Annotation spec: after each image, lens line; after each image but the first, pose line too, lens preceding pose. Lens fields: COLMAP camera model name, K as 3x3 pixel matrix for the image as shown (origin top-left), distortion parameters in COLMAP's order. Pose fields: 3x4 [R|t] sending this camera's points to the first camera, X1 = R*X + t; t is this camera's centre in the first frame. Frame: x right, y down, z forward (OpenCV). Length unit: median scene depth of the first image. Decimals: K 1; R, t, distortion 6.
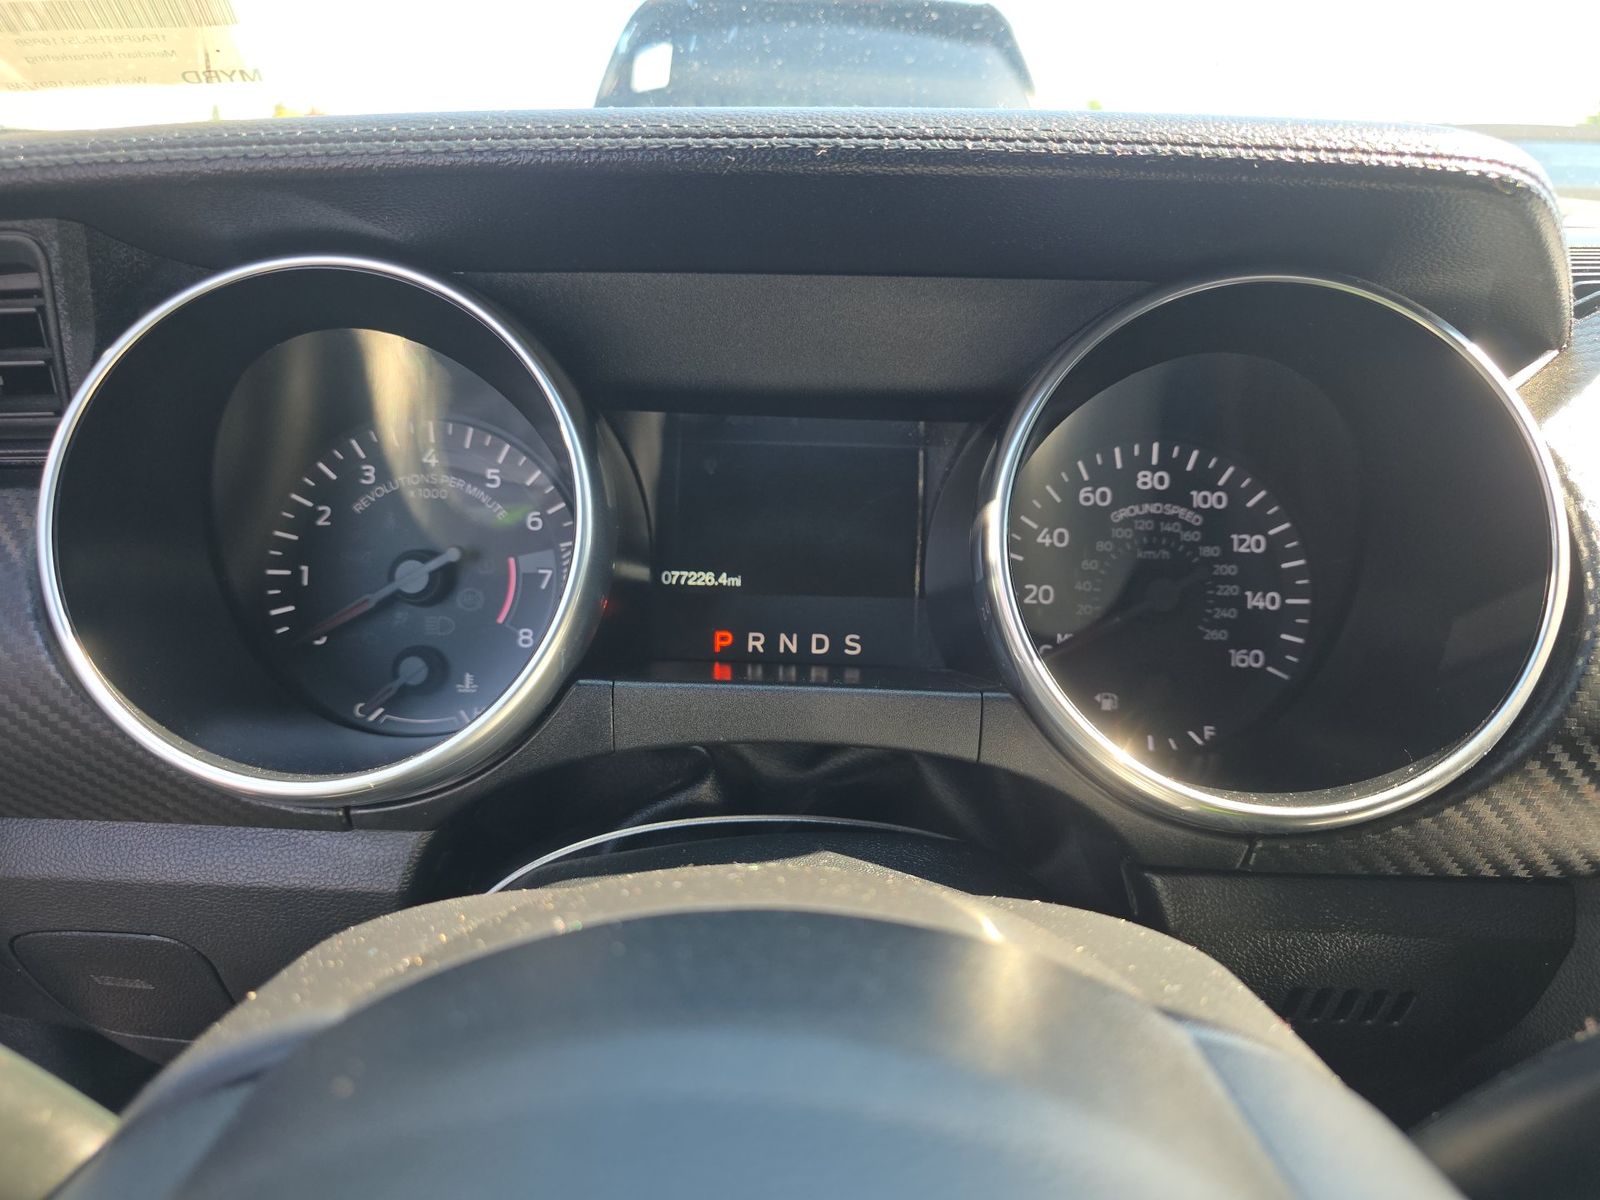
lens RADIAL K [[1097.4, 0, 800.0], [0, 1097.4, 600.0], [0, 0, 1]] dist [0.007711, -0.003044]
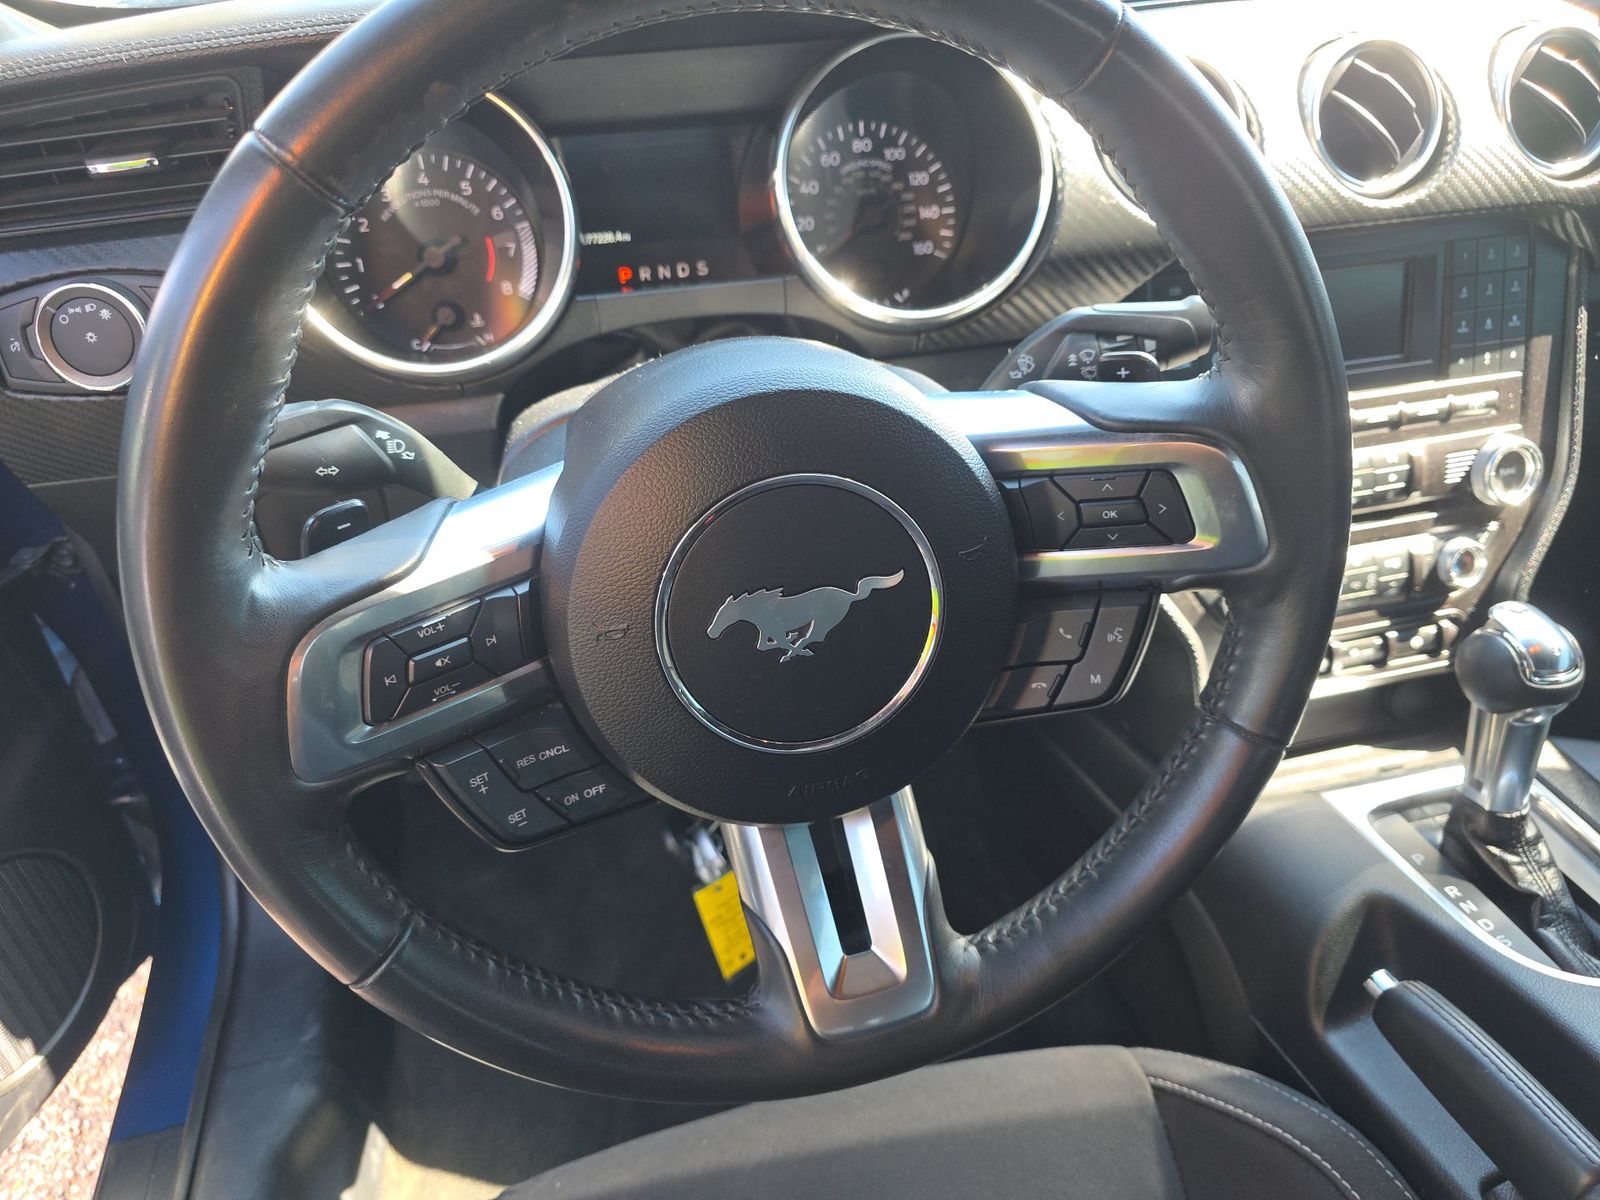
lens RADIAL K [[1097.4, 0, 800.0], [0, 1097.4, 600.0], [0, 0, 1]] dist [0.007711, -0.003044]
pose [[0.969892, -0.176552, 0.167748, -0.181971], [0.119099, 0.944669, 0.305639, 0.024522], [-0.212427, -0.276458, 0.937254, -0.771882]]
